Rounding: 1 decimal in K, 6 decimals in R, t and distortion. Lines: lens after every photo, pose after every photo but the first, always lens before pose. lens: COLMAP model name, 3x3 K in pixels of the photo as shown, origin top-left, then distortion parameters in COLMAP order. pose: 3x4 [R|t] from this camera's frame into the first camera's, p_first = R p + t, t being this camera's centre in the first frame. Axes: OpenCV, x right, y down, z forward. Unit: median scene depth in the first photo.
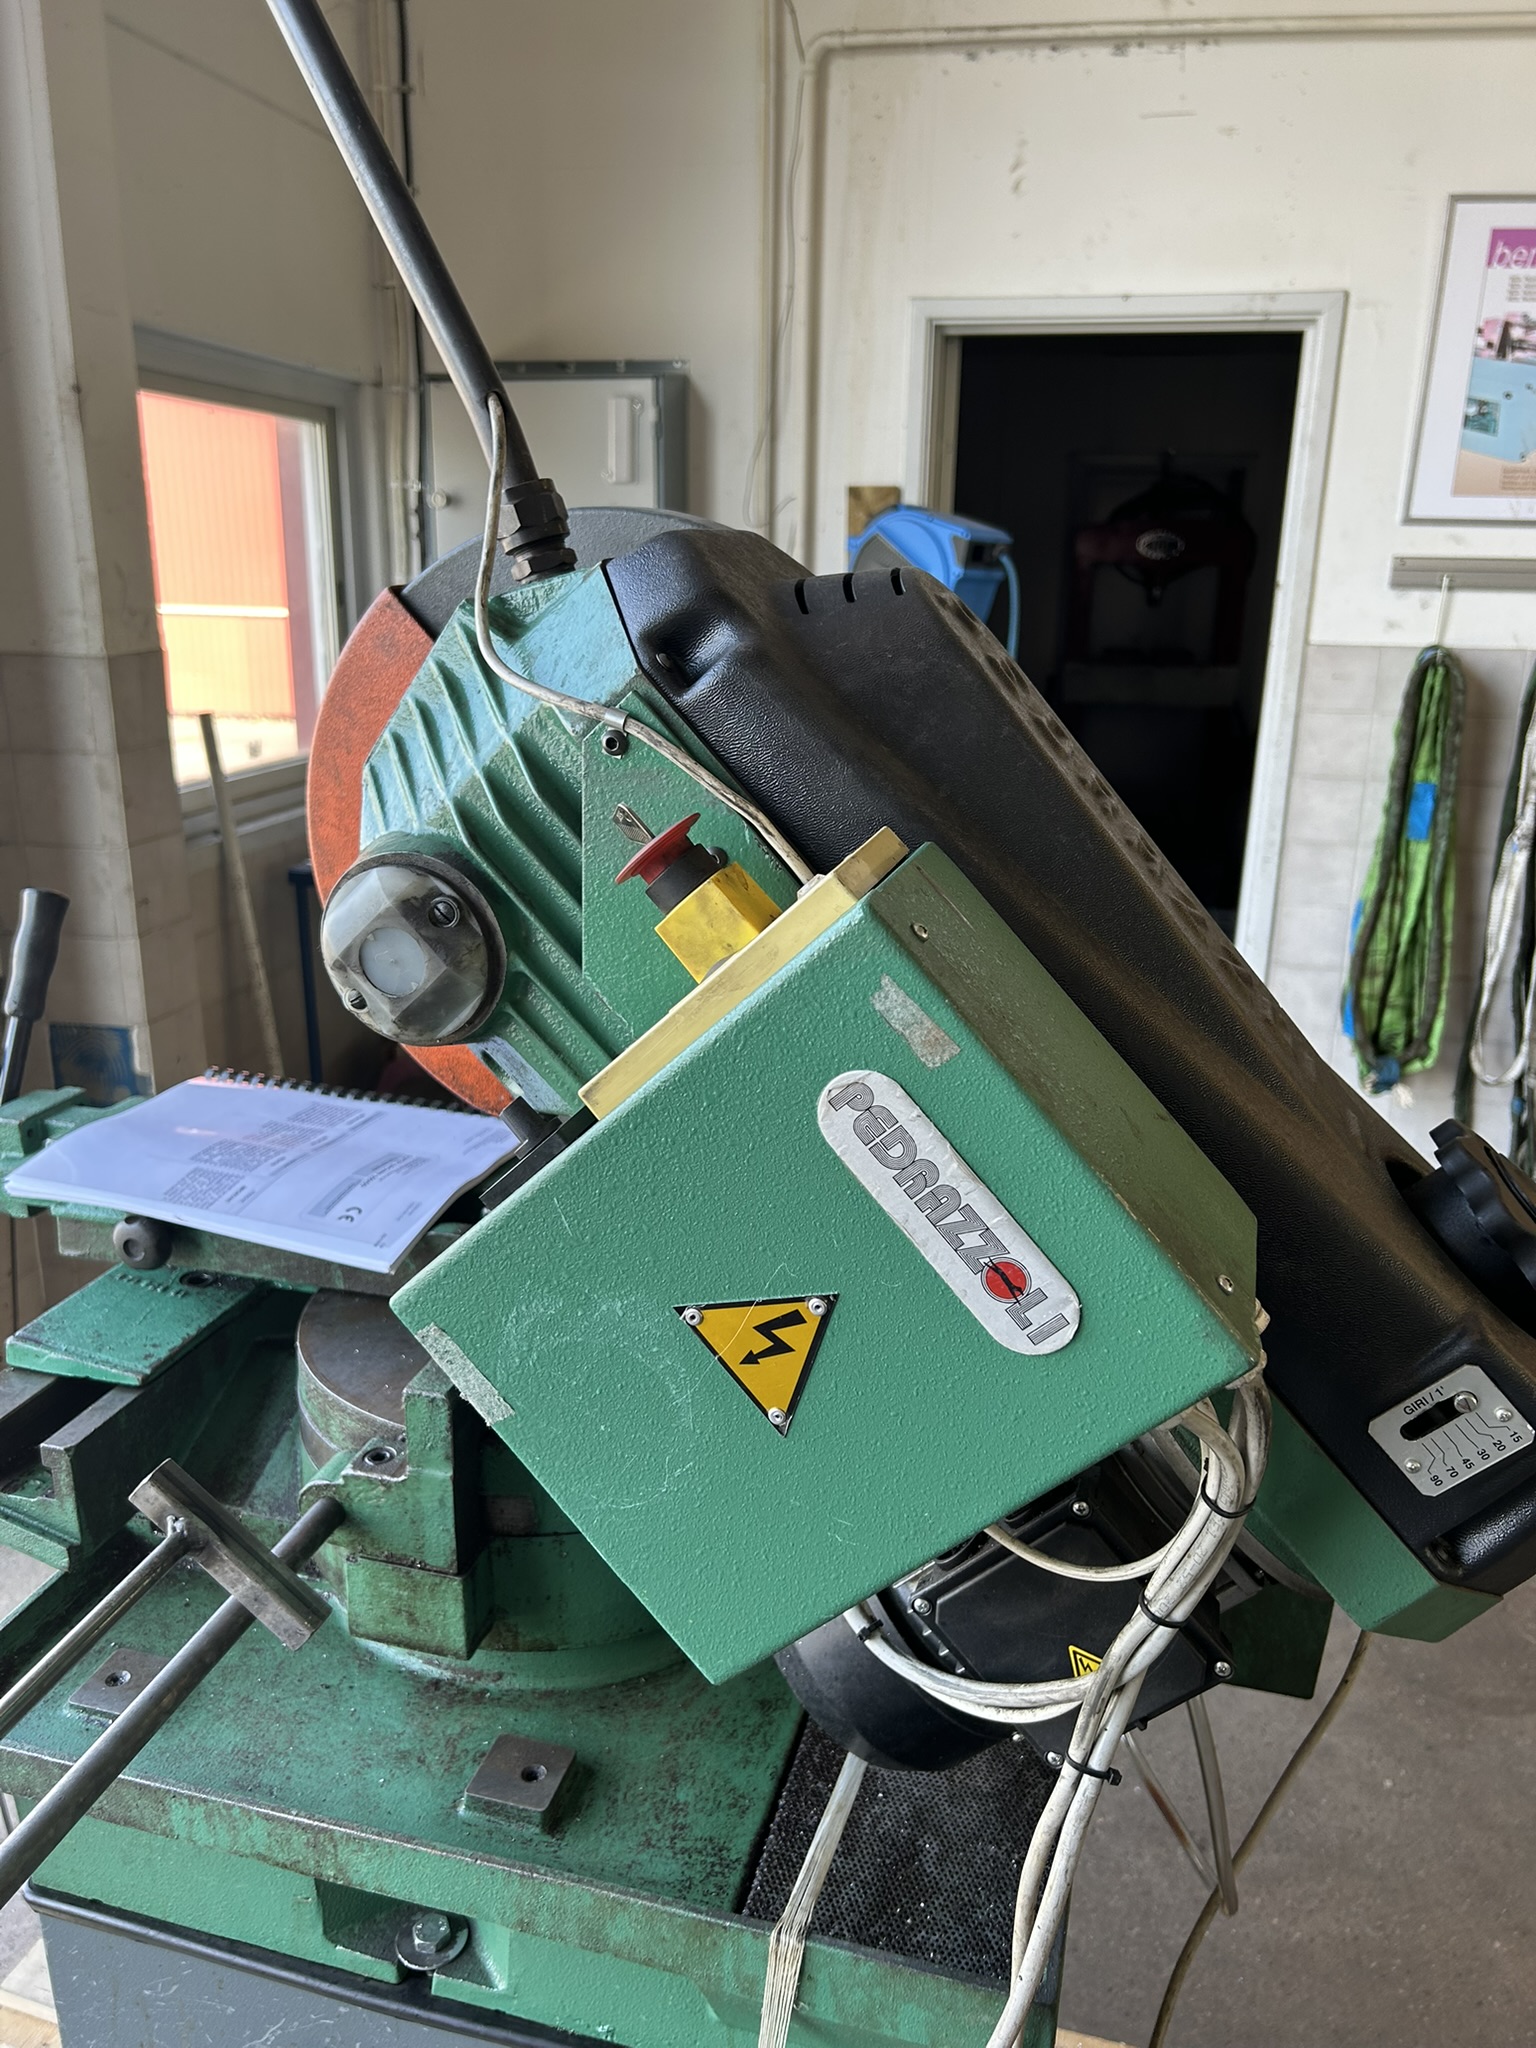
lens RADIAL K [[1553.0, 0, 758.5], [0, 1553.0, 1025.0], [0, 0, 1]] dist [0.044939, -0.052154]
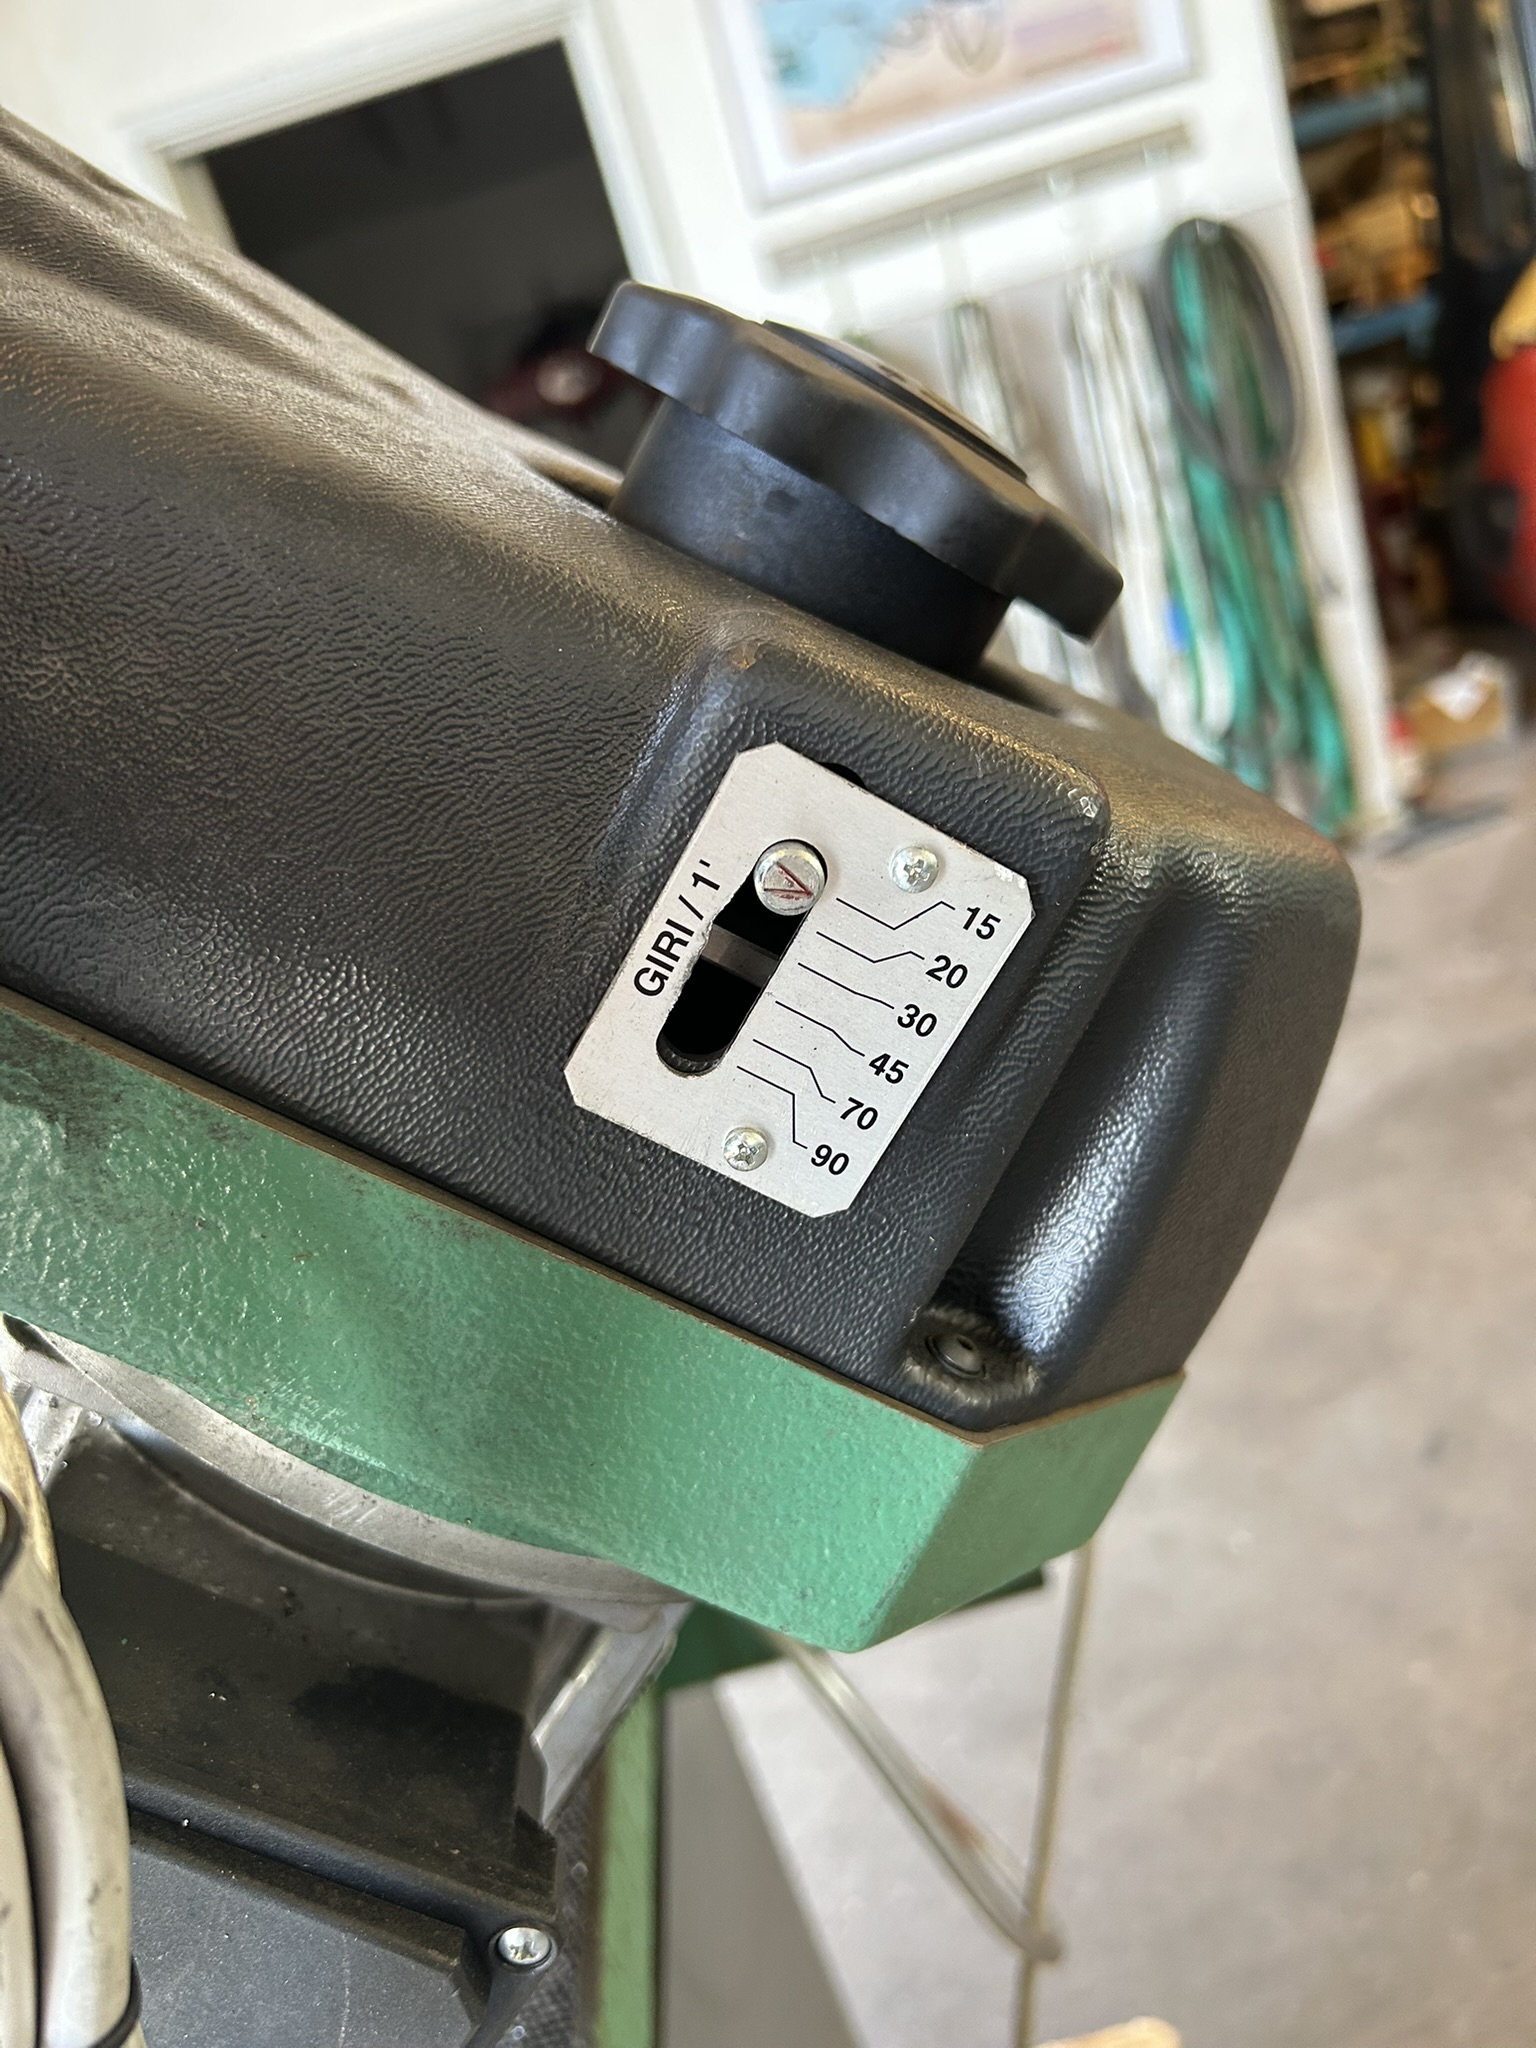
lens RADIAL K [[1553.0, 0, 770.6], [0, 1553.0, 1013.8], [0, 0, 1]] dist [0.044939, -0.052154]
pose [[0.902809, -0.385114, 0.191372, 0.373430], [0.380501, 0.922712, 0.061817, 0.239922], [-0.200388, 0.017008, 0.979569, 0.696455]]
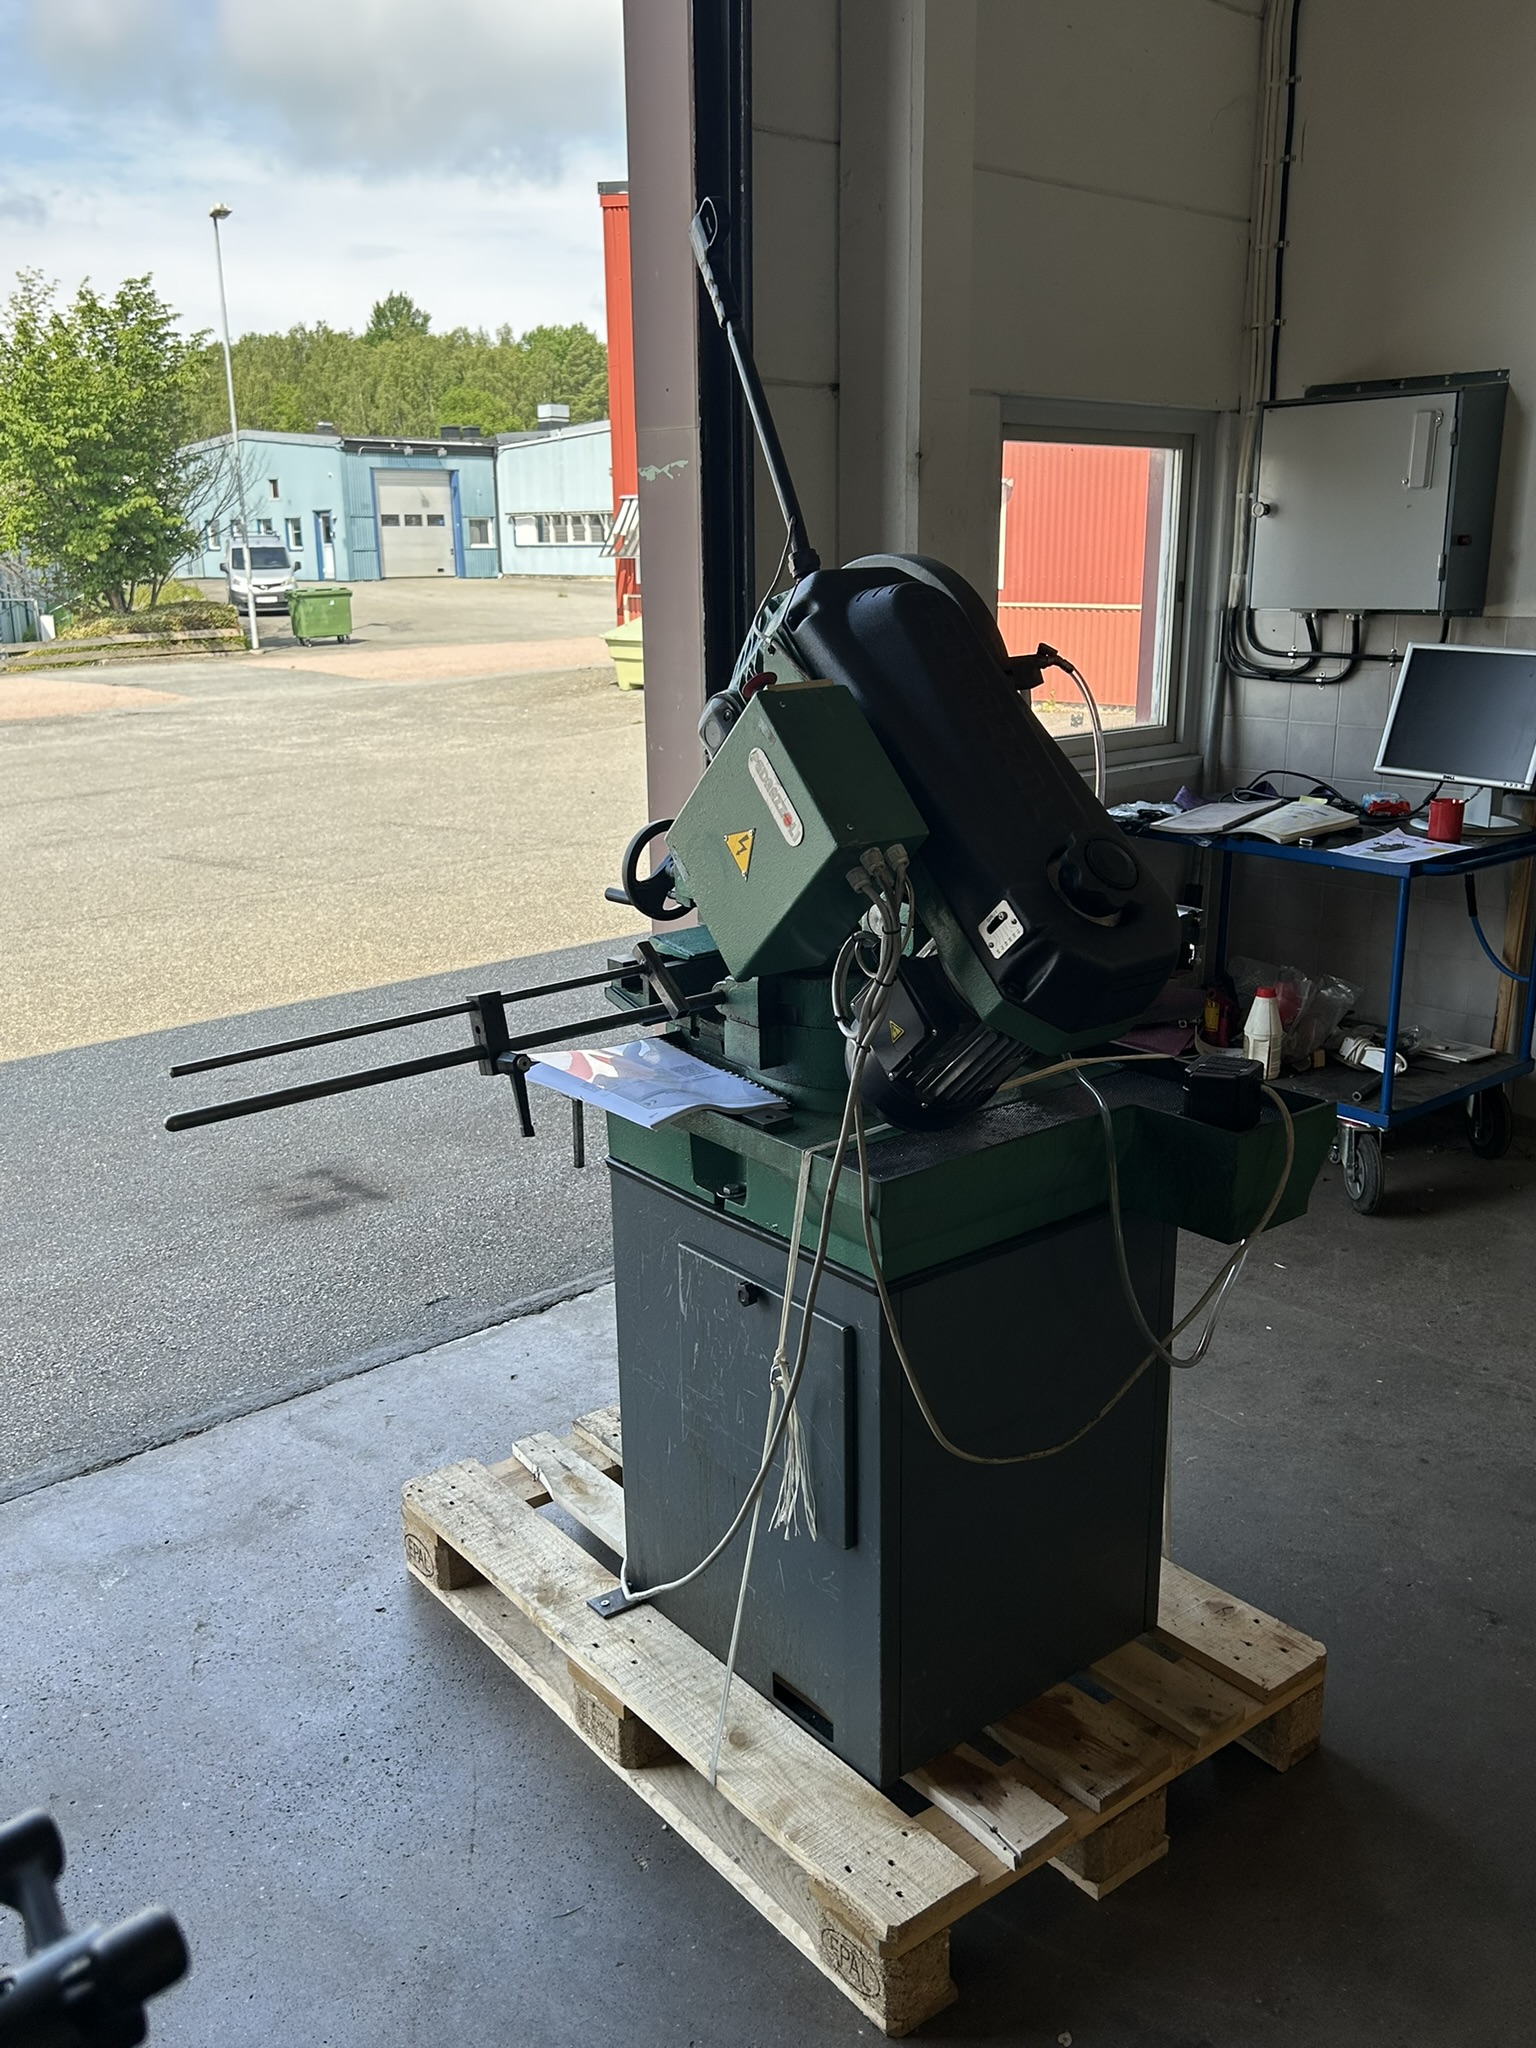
lens RADIAL K [[1756.0, 0, 768.4], [0, 1756.0, 1026.2], [0, 0, 1]] dist [0.027355, -0.008269]
pose [[0.810595, 0.135169, -0.569794, 1.743445], [-0.149451, 0.988527, 0.021892, 0.401210], [0.566216, 0.067411, 0.821496, -1.490390]]
